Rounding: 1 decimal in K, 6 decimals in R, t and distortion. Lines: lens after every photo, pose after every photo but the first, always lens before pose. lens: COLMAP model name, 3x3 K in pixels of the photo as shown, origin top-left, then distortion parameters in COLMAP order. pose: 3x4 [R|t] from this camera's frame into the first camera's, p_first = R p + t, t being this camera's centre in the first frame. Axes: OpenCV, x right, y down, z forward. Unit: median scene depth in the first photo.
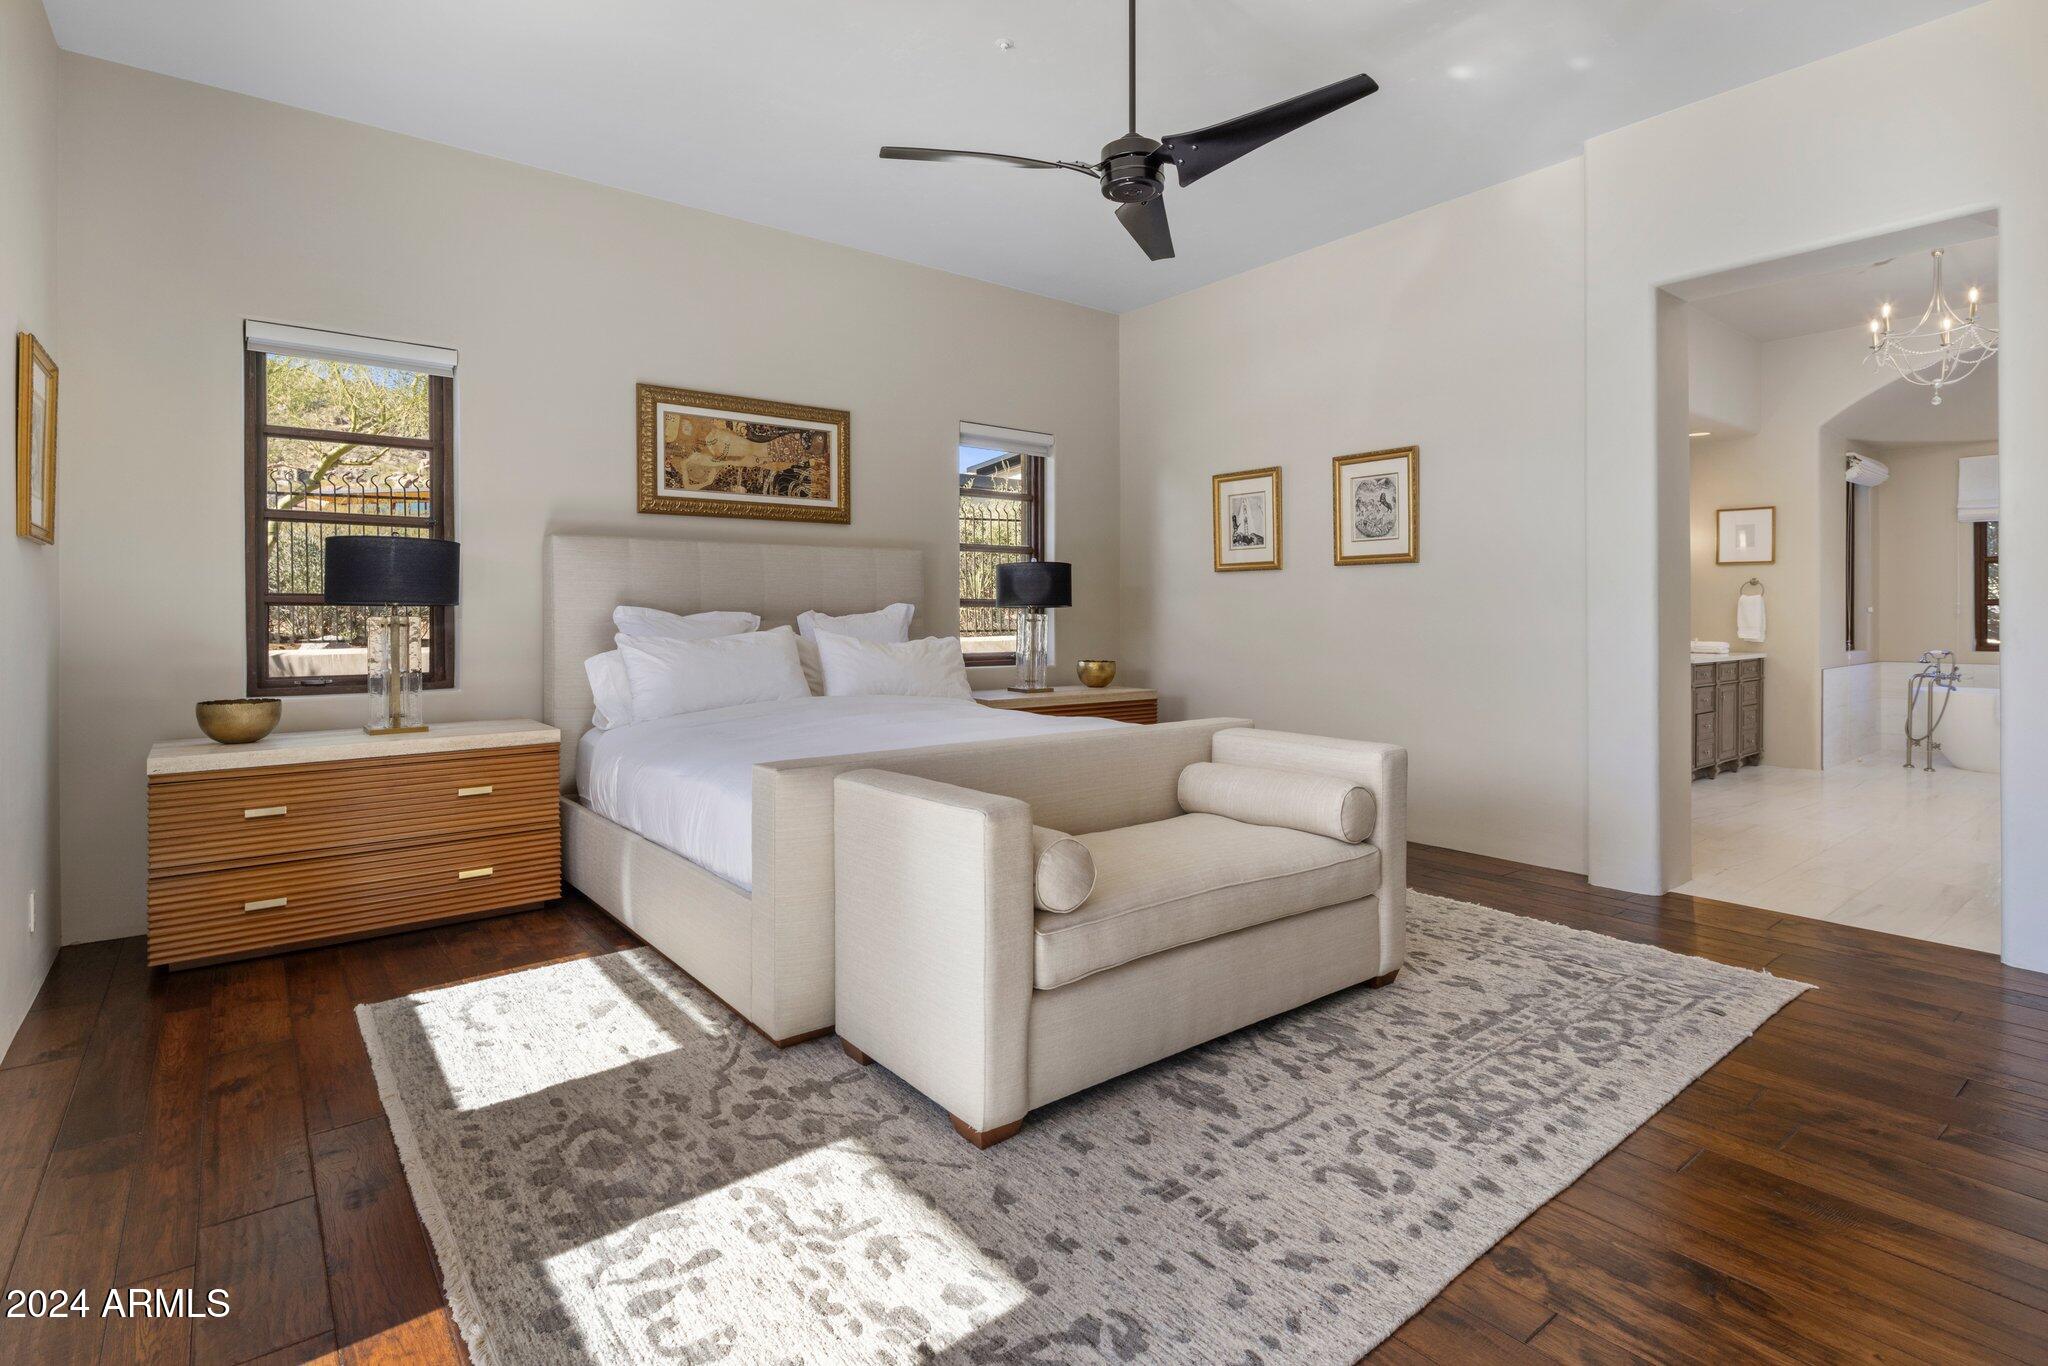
lens RADIAL K [[1004.7, 0, 1019.1], [0, 1004.7, 629.6], [0, 0, 1]] dist [0.001194, 0.000108]
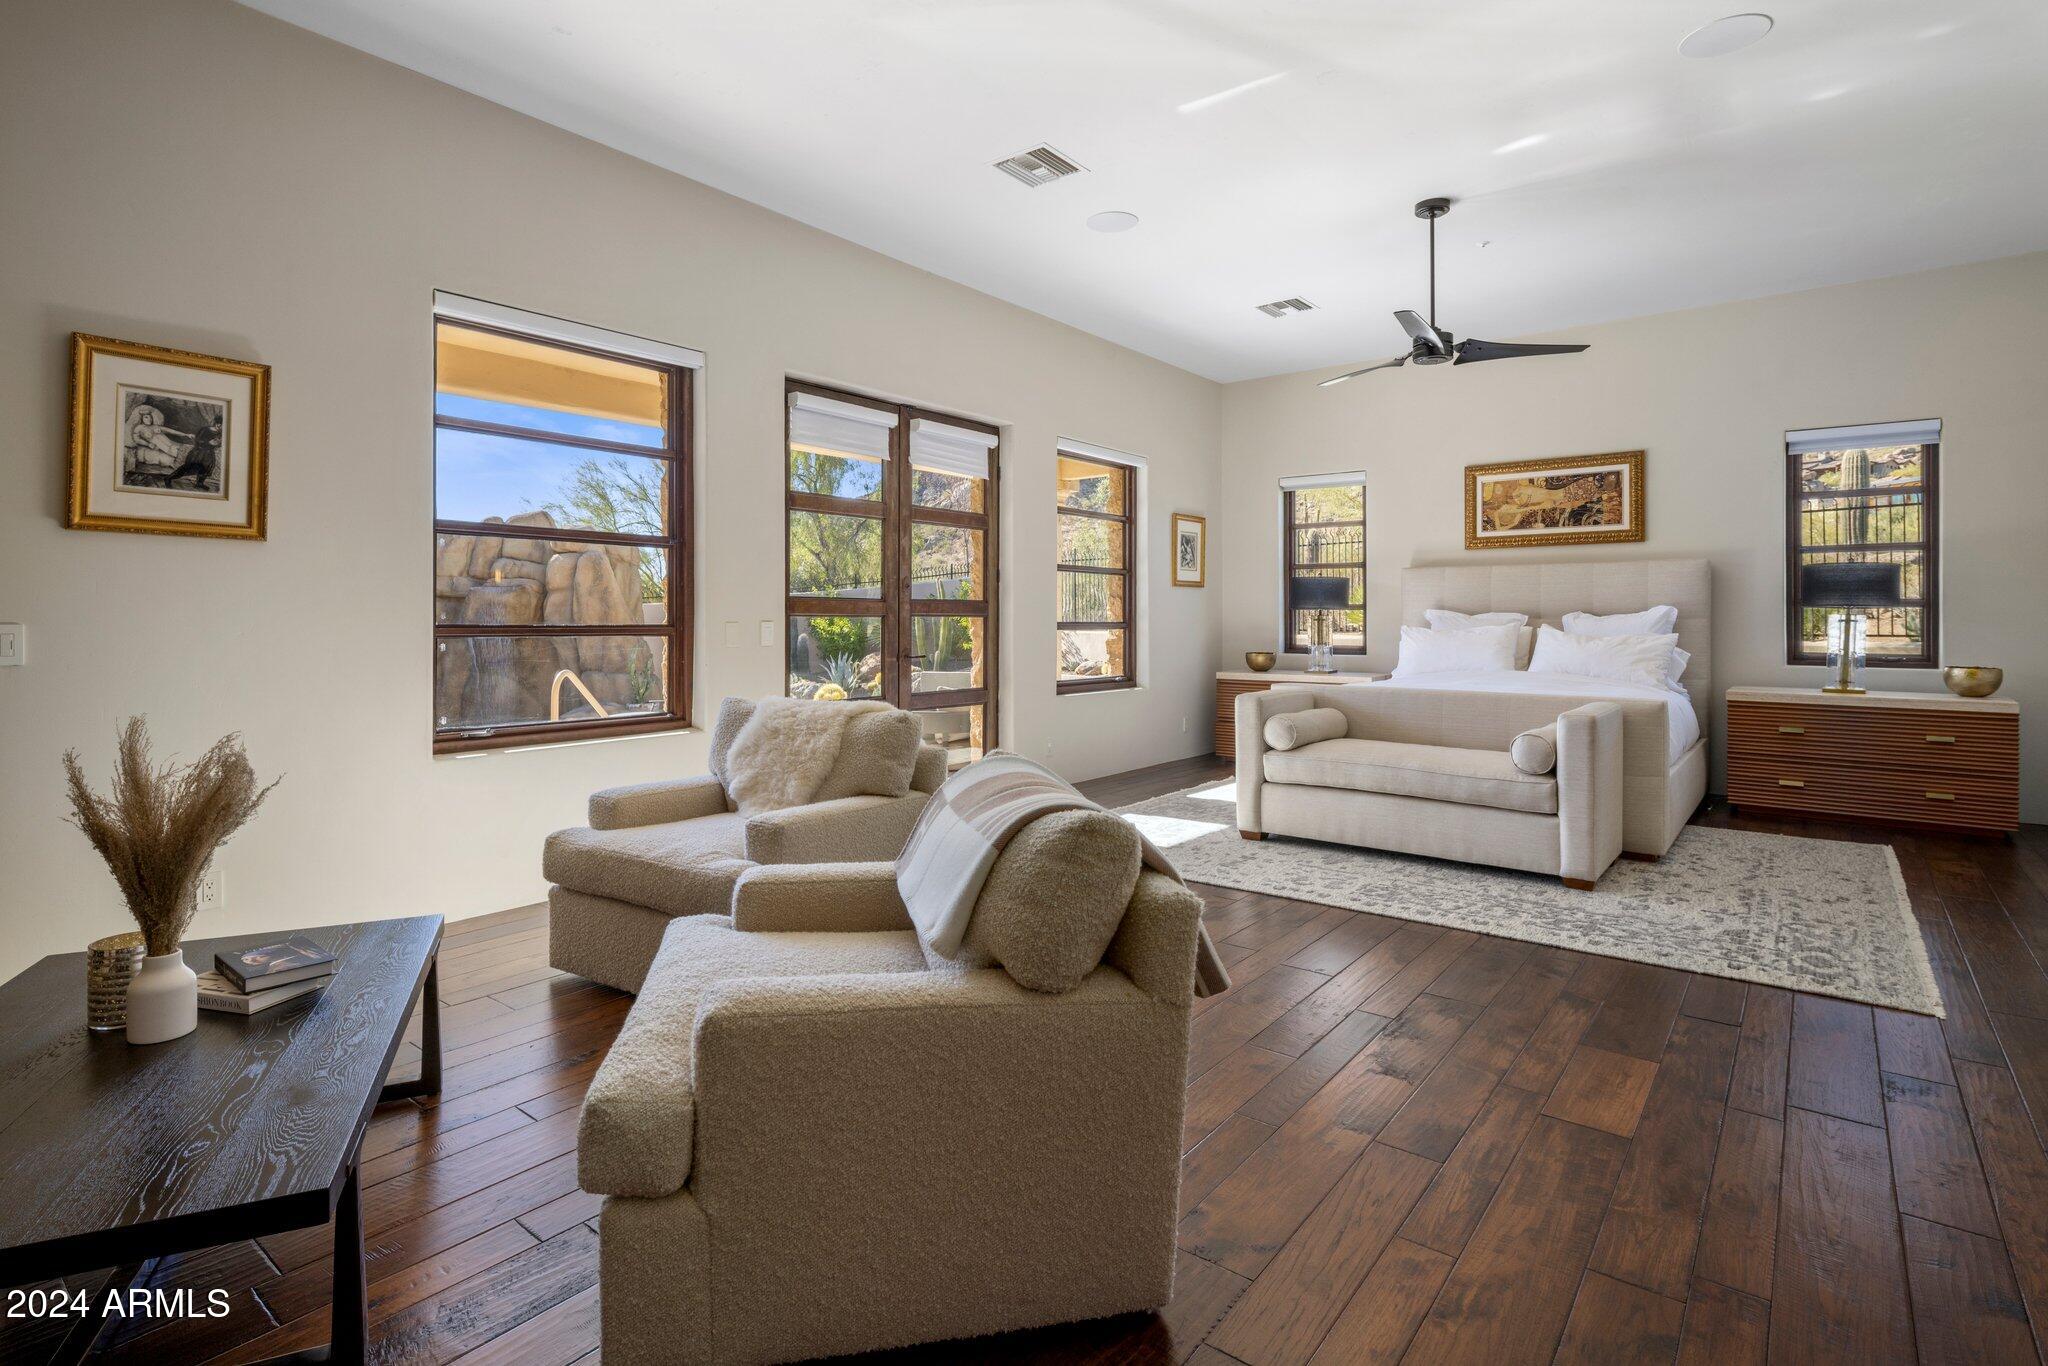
lens RADIAL K [[986.4, 0, 1017.4], [0, 986.4, 613.7], [0, 0, 1]] dist [0.000387, -0.000012]
pose [[0.225558, -0.001972, -0.974228, 0.958325], [-0.017447, 0.999829, -0.006063, 0.004995], [0.974073, 0.018365, 0.225486, -0.020653]]
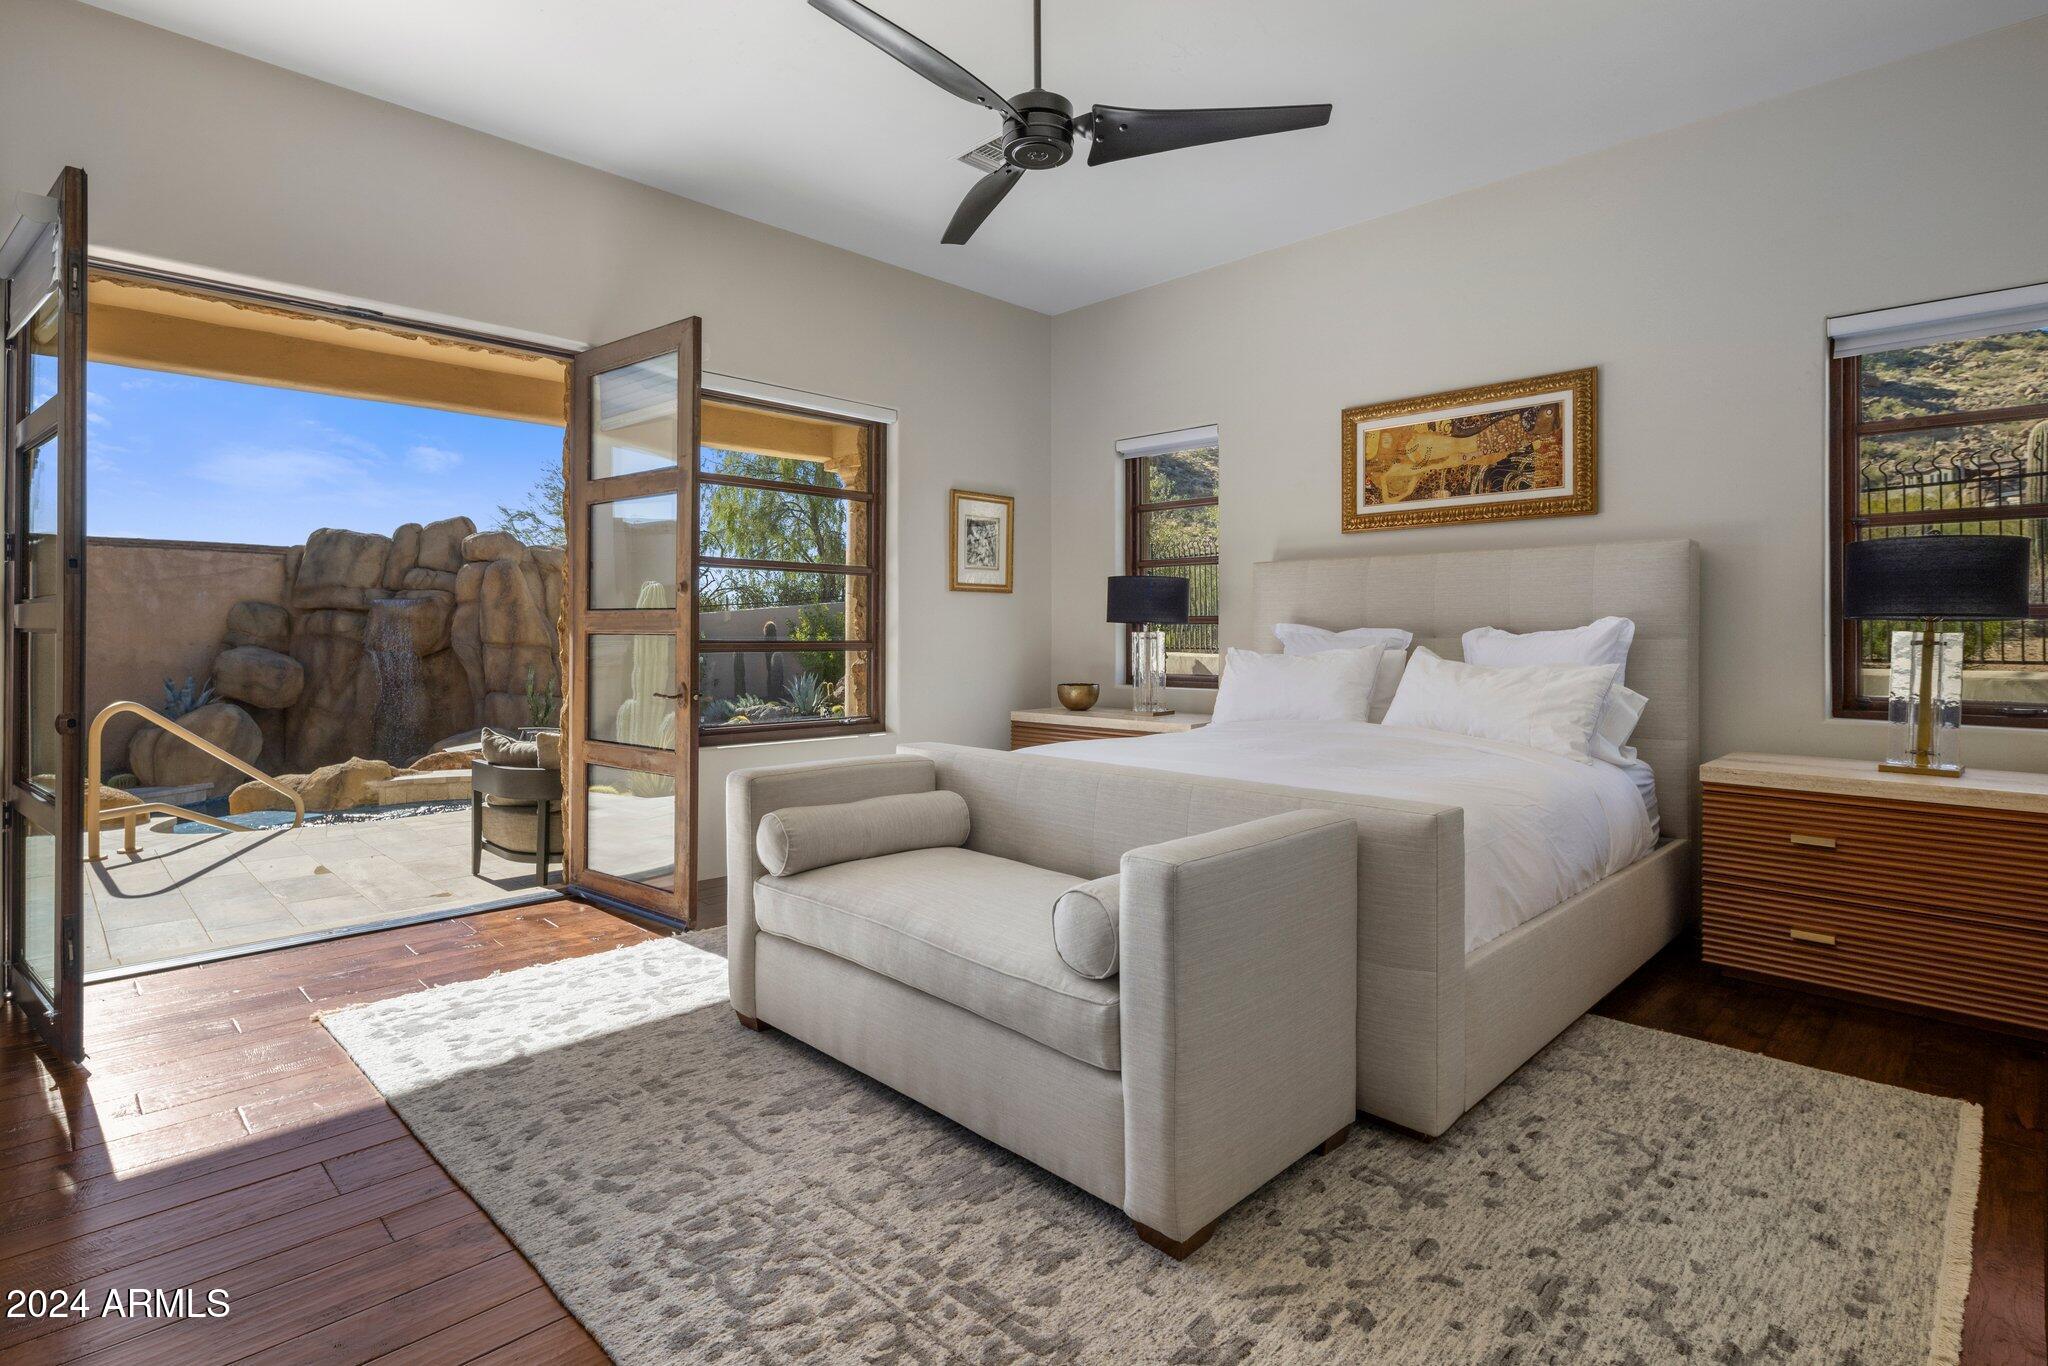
lens RADIAL K [[1004.7, 0, 1019.1], [0, 1004.7, 629.6], [0, 0, 1]] dist [0.001194, 0.000108]
pose [[0.123539, -0.001917, -0.992338, 0.613394], [-0.019491, 0.999801, -0.004358, -0.005729], [0.992148, 0.019880, 0.123477, 0.542957]]
